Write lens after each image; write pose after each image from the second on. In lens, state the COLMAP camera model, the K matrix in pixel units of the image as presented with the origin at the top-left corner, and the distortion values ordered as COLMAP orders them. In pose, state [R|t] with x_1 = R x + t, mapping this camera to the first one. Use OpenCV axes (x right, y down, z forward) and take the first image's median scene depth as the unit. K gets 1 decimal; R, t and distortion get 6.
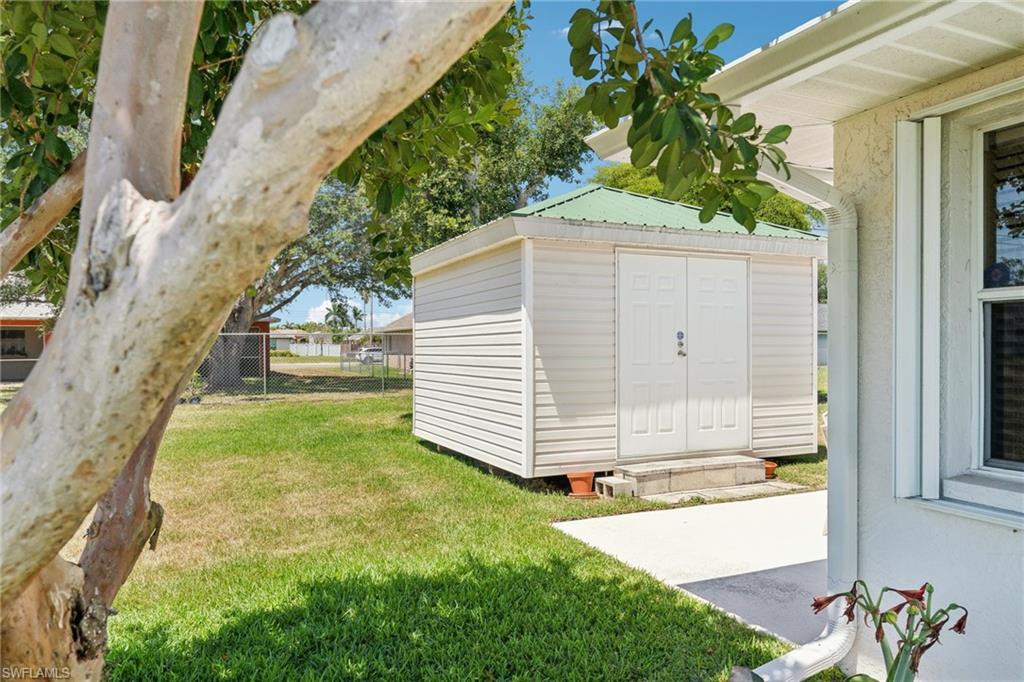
lens RADIAL K [[671.0, 0, 512.0], [0, 671.0, 341.0], [0, 0, 1]] dist [-0.003724, -0.003177]
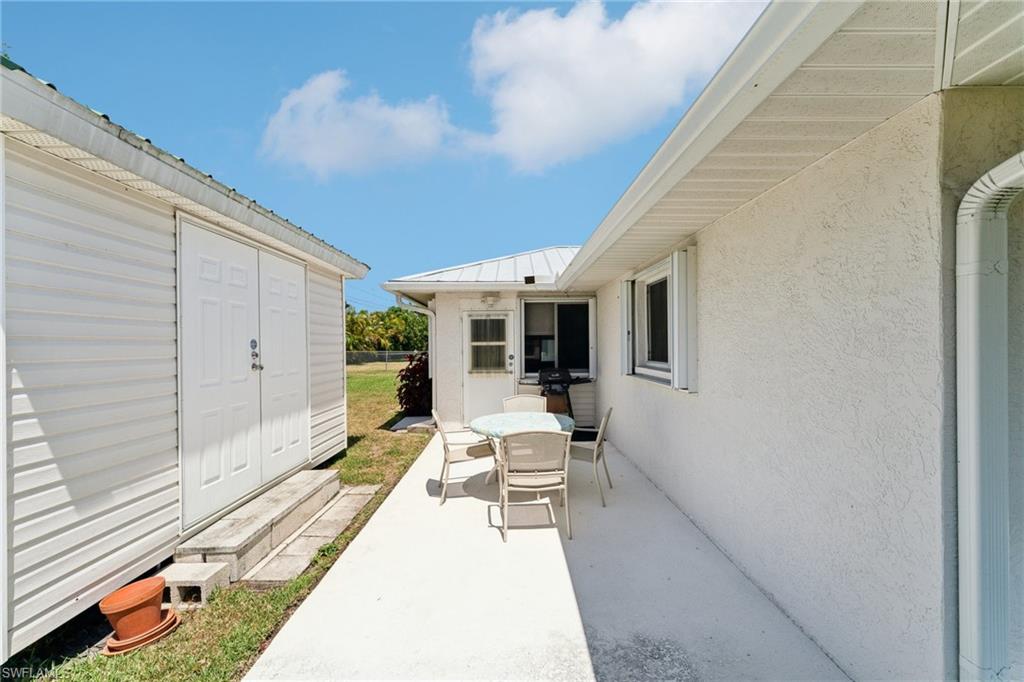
lens RADIAL K [[414.2, 0, 512.0], [0, 414.2, 341.0], [0, 0, 1]] dist [0.000225, 0.000390]
pose [[0.414603, 0.007295, 0.909973, -0.080800], [0.000869, 0.999964, -0.008412, -0.008300], [-0.910002, 0.004278, 0.414582, 0.555979]]
